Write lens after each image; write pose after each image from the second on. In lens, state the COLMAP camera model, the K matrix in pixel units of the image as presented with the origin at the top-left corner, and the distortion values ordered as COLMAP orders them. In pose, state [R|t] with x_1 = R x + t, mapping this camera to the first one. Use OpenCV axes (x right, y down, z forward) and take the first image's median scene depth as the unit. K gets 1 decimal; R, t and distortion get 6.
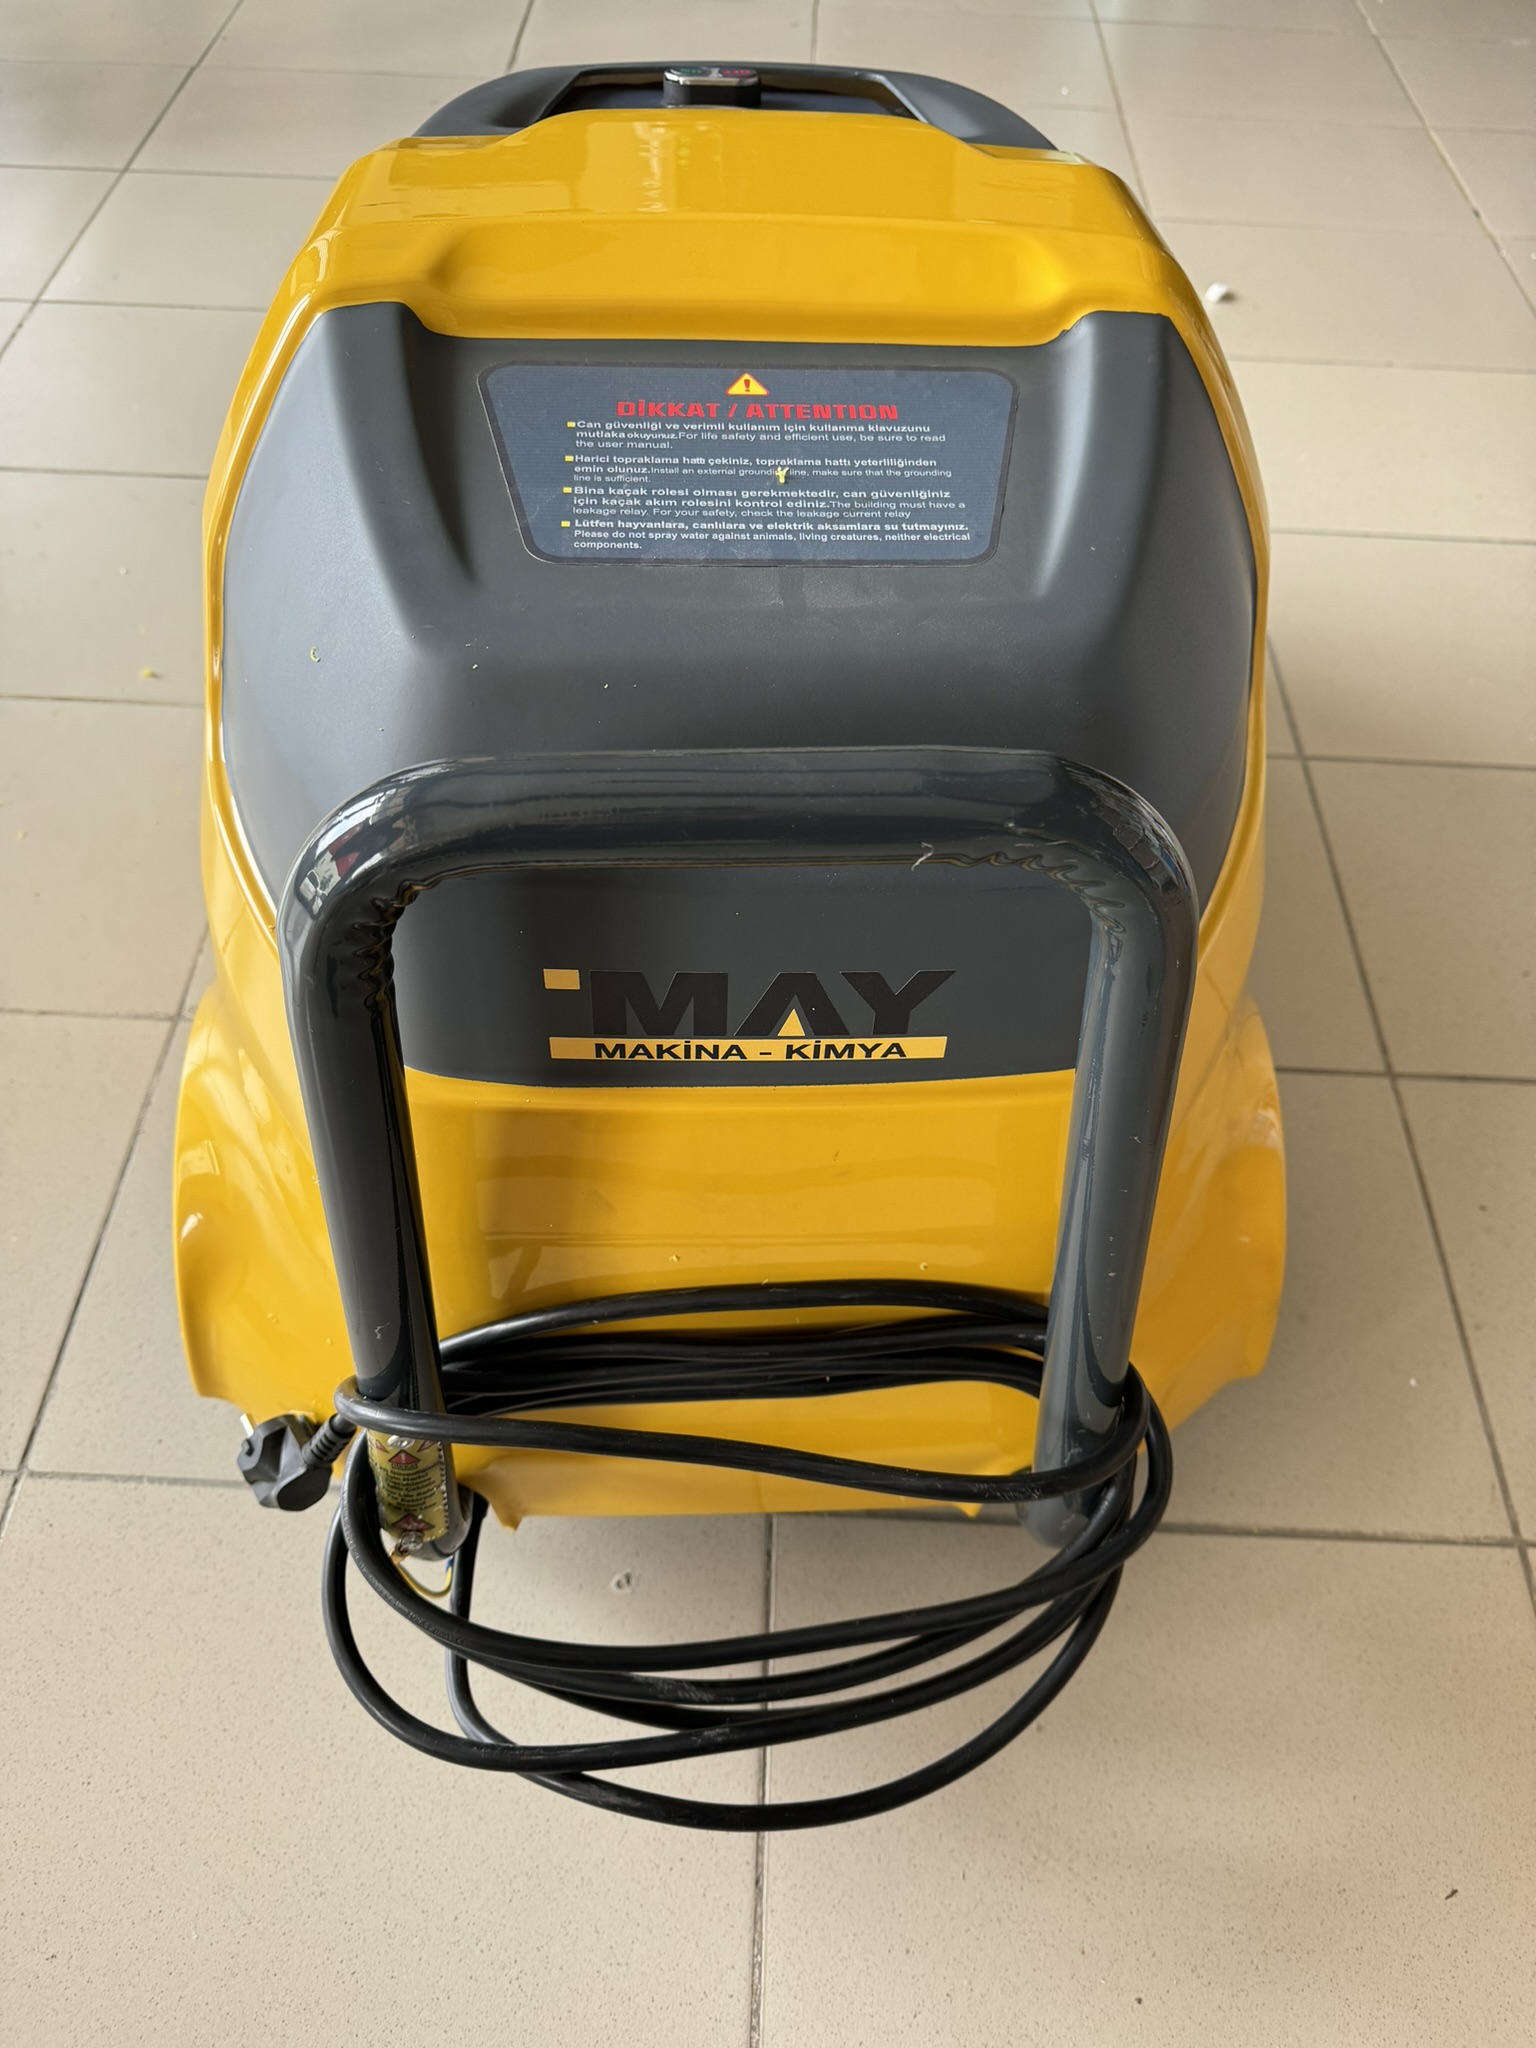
lens RADIAL K [[1475.5, 0, 770.5], [0, 1475.5, 1089.9], [0, 0, 1]] dist [0.004579, 0.002690]
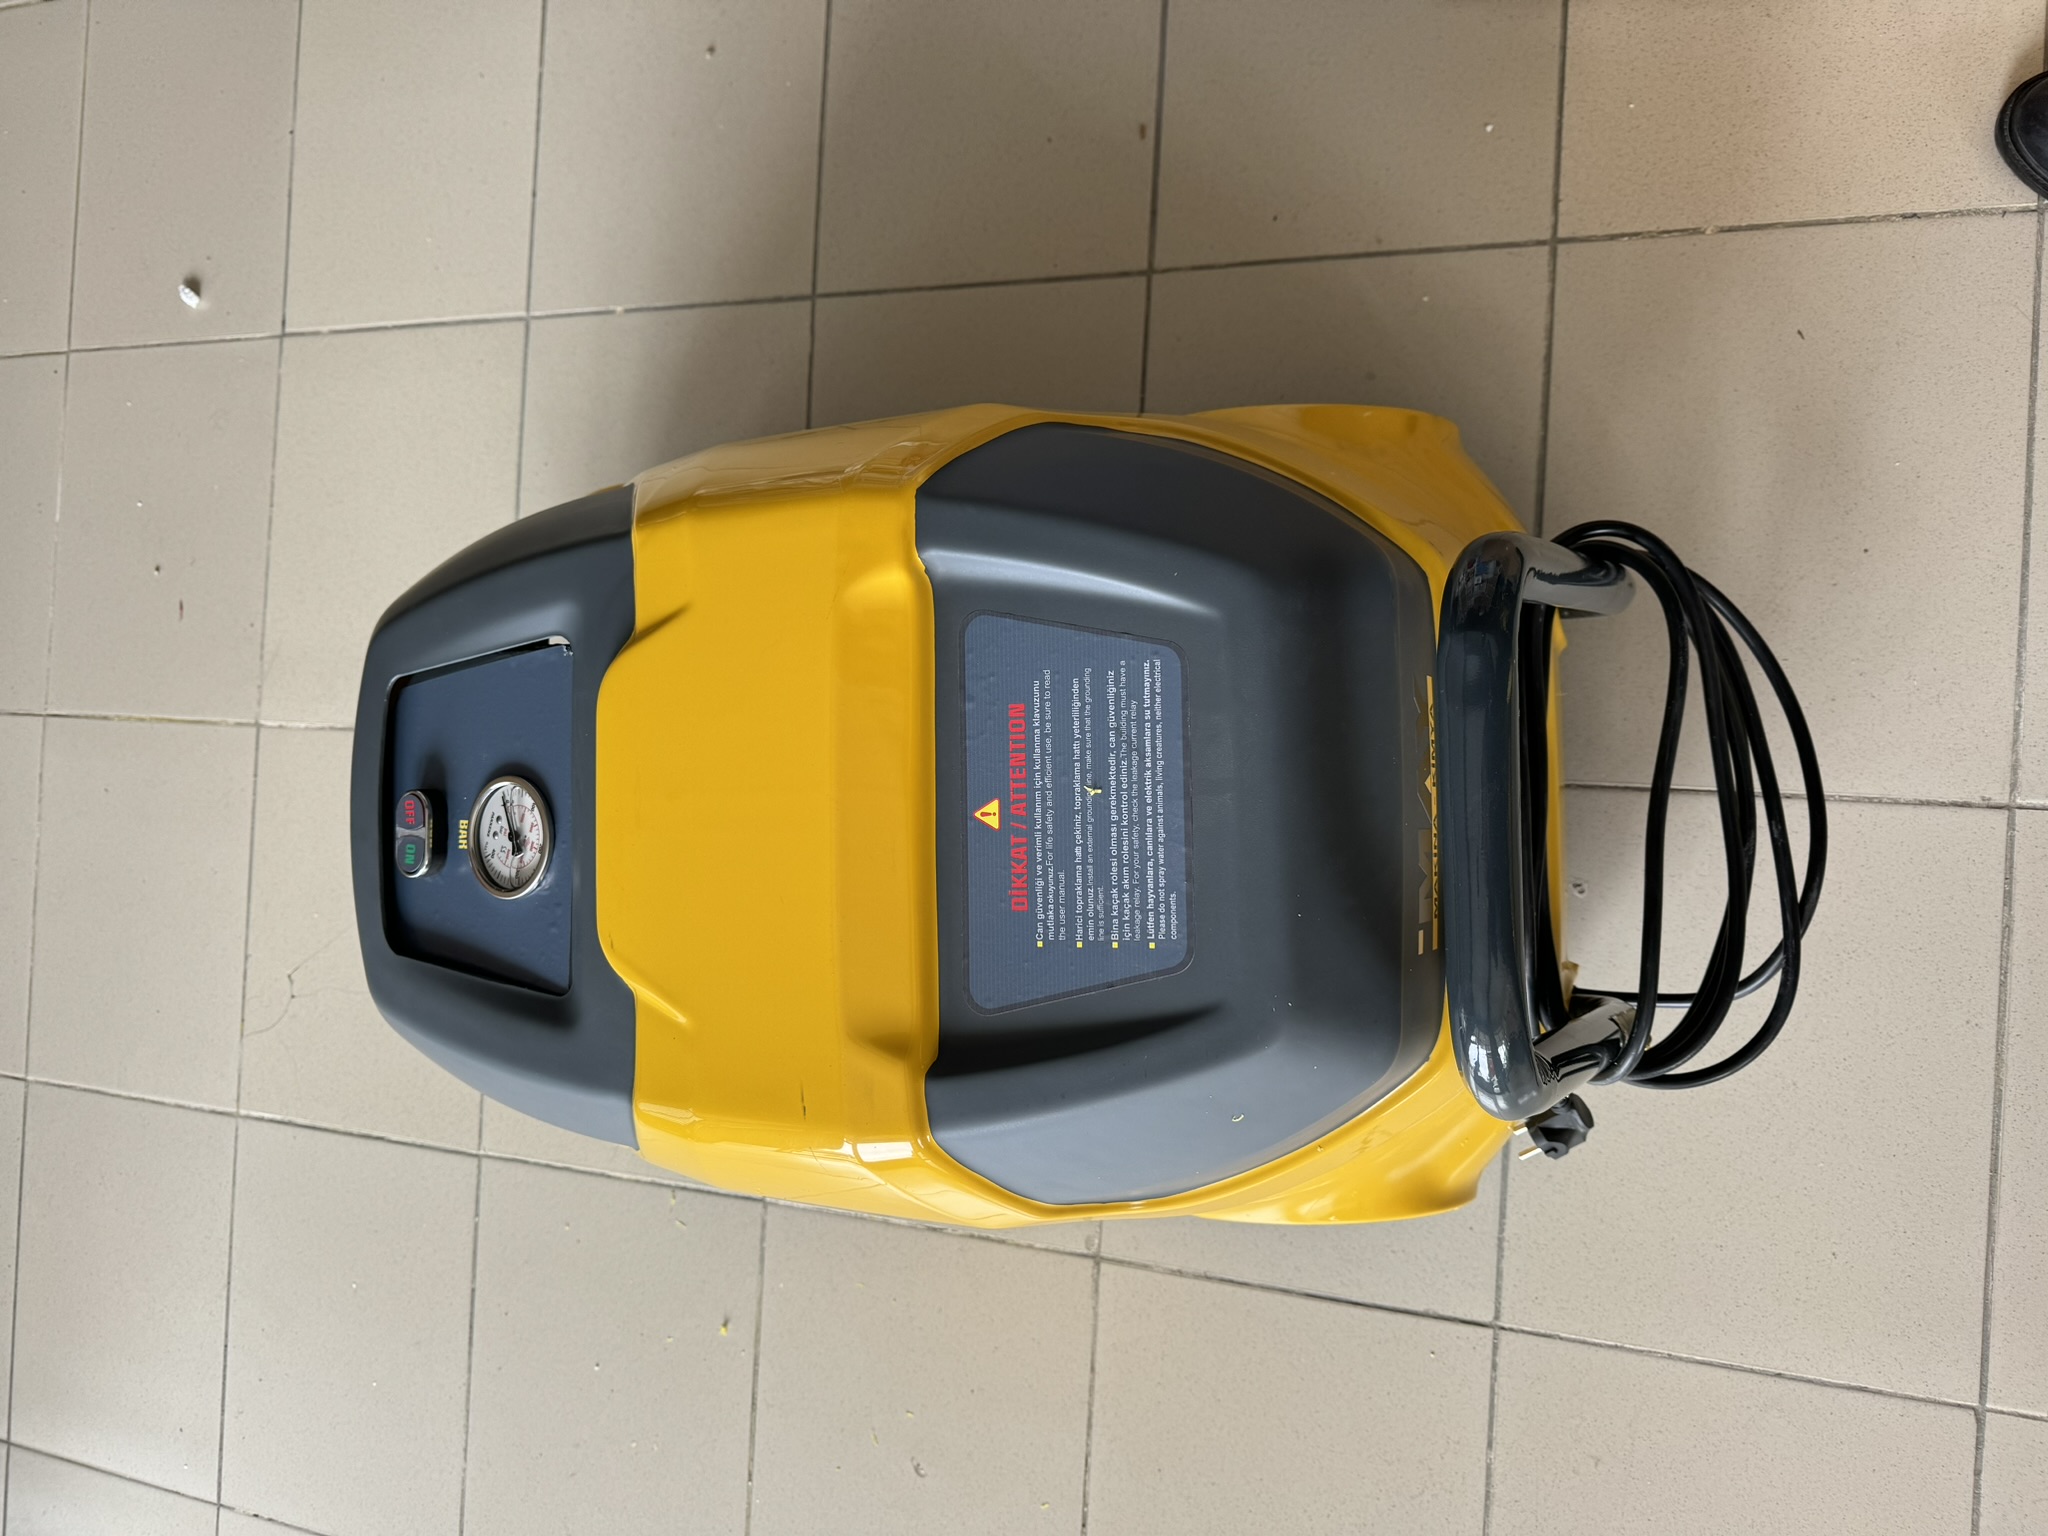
lens RADIAL K [[1454.9, 0, 1089.7], [0, 1454.9, 761.5], [0, 0, 1]] dist [0.035641, -0.002026]
pose [[0.011821, -0.999863, -0.011623, 0.050336], [0.955202, 0.007854, 0.295850, -0.806984], [-0.295718, -0.014600, 0.955164, -0.297859]]
